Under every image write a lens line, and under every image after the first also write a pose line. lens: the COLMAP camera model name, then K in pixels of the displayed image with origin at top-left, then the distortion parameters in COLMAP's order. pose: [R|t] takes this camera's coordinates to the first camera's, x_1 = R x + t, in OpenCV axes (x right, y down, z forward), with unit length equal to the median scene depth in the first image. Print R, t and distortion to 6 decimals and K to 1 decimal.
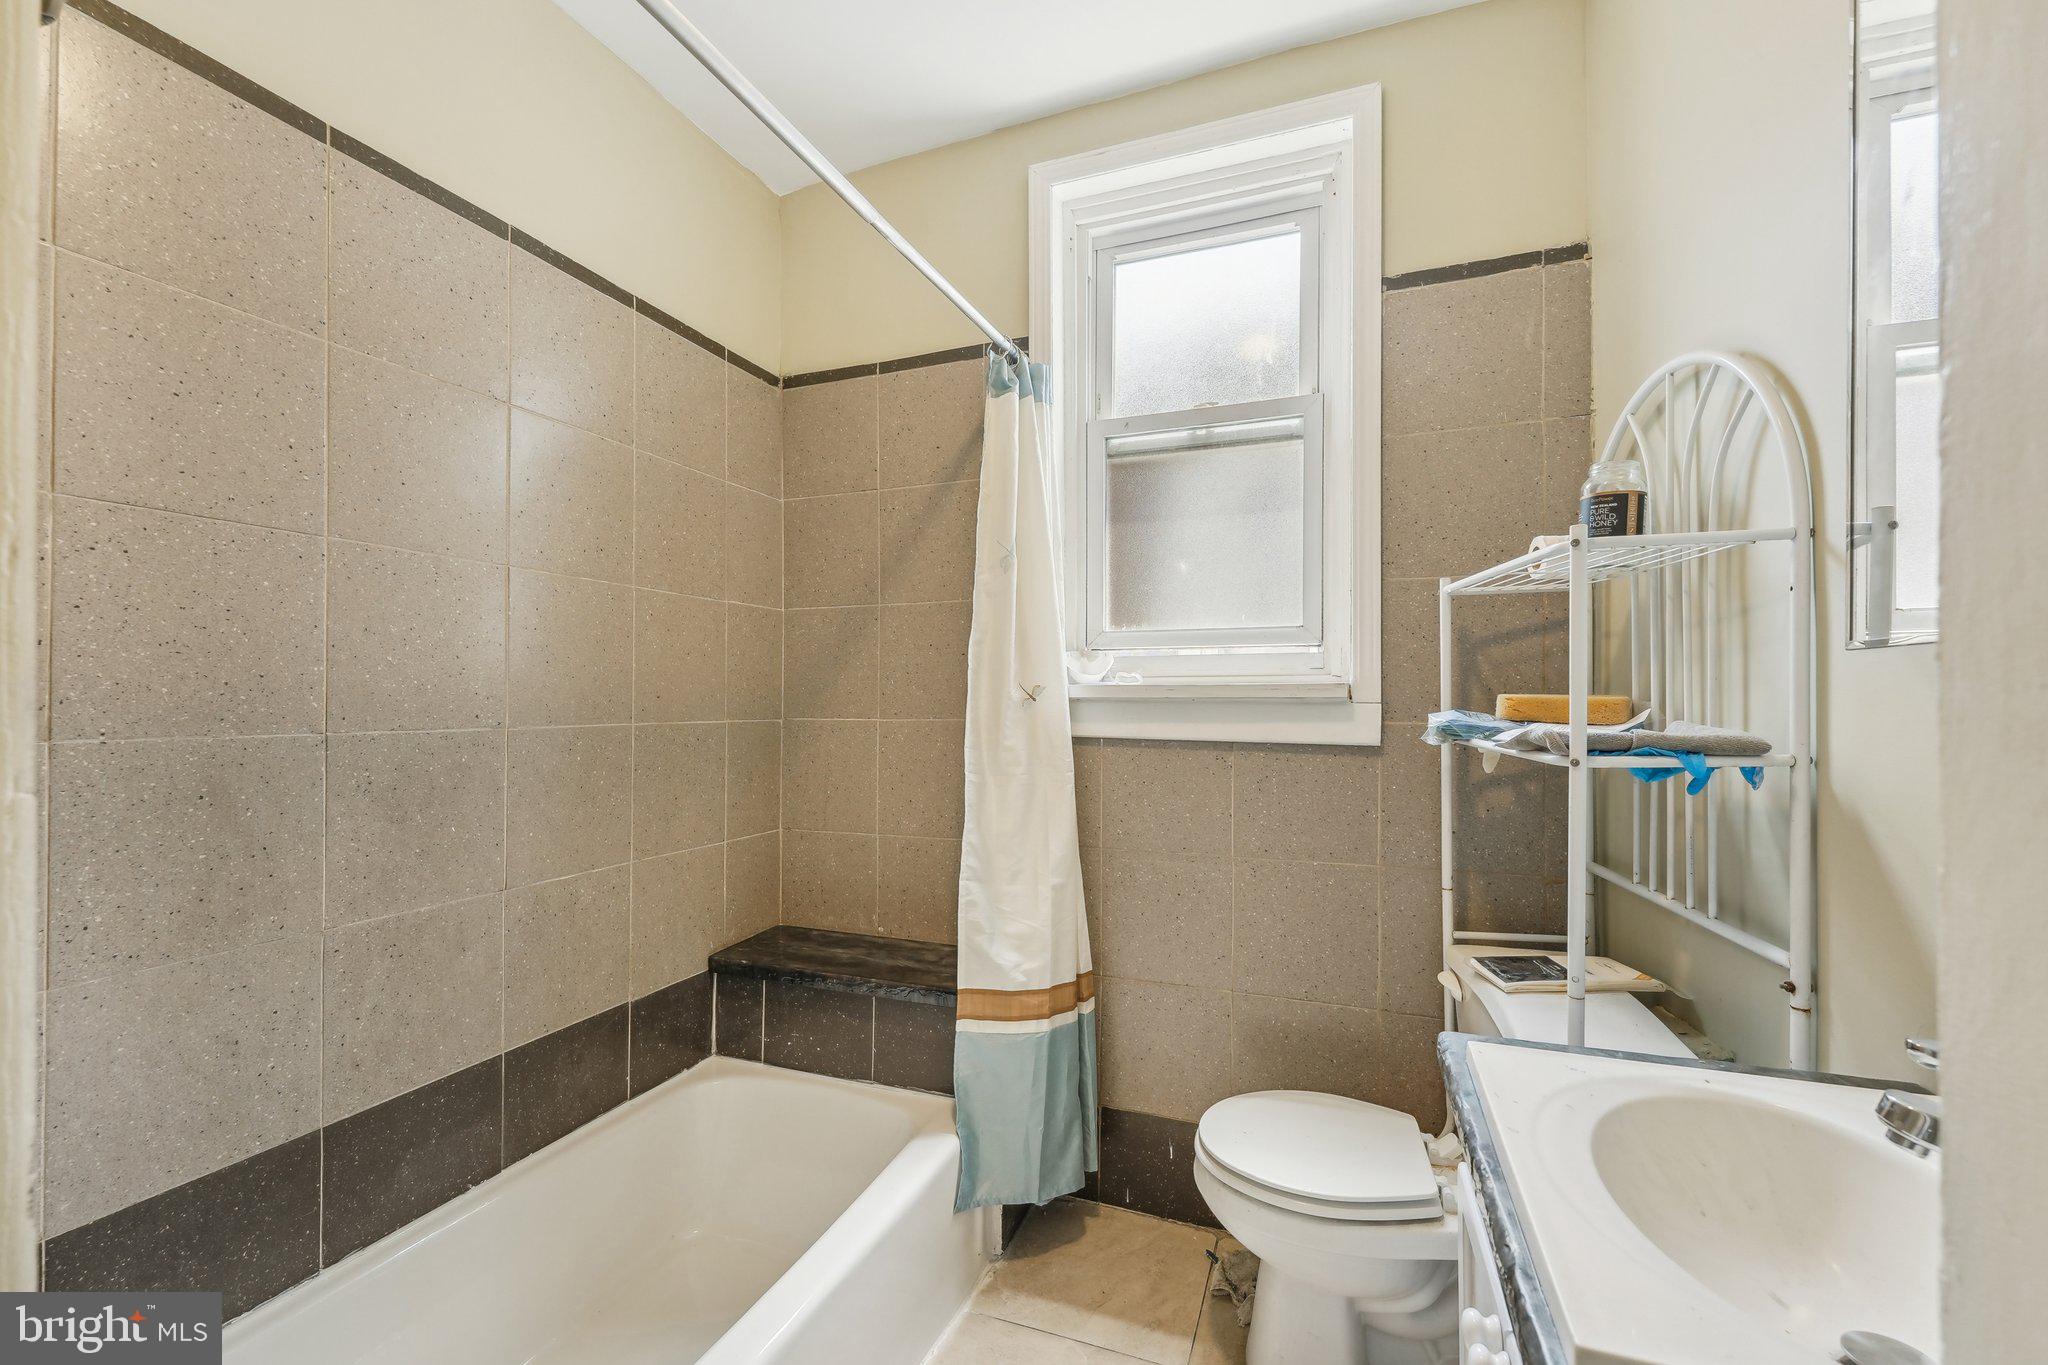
lens RADIAL K [[851.1, 0, 1022.7], [0, 851.1, 694.5], [0, 0, 1]] dist [0.000363, -0.000690]
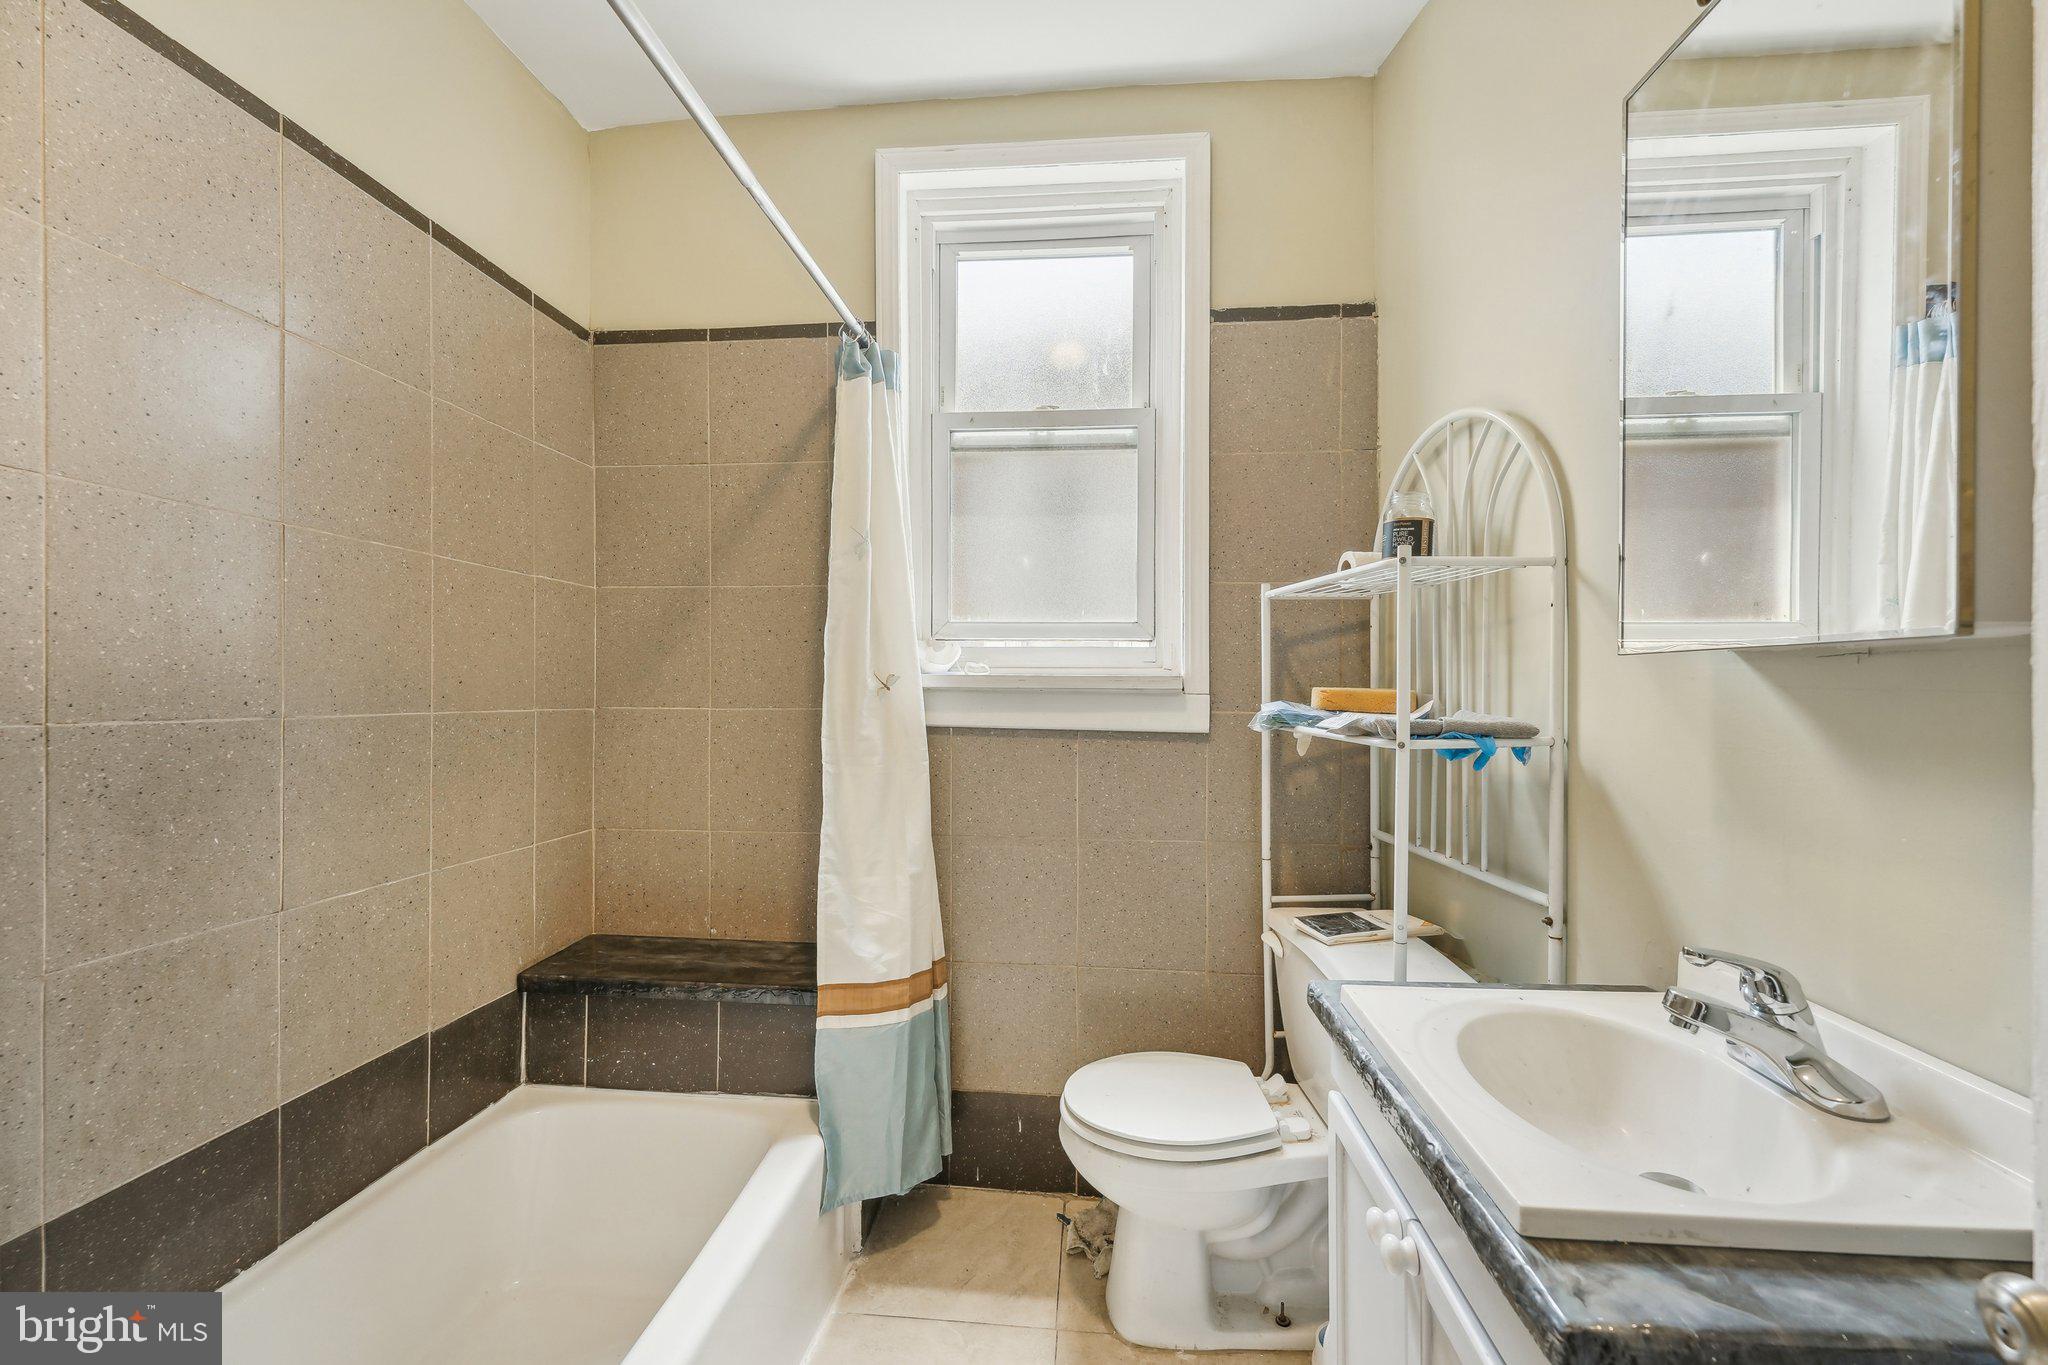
lens RADIAL K [[851.1, 0, 1035.6], [0, 851.1, 685.1], [0, 0, 1]] dist [0.000363, -0.000690]
pose [[0.962502, 0.009179, 0.271118, -0.102976], [-0.009211, 0.999957, -0.001156, 0.001537], [-0.271117, -0.001385, 0.962546, -0.003345]]
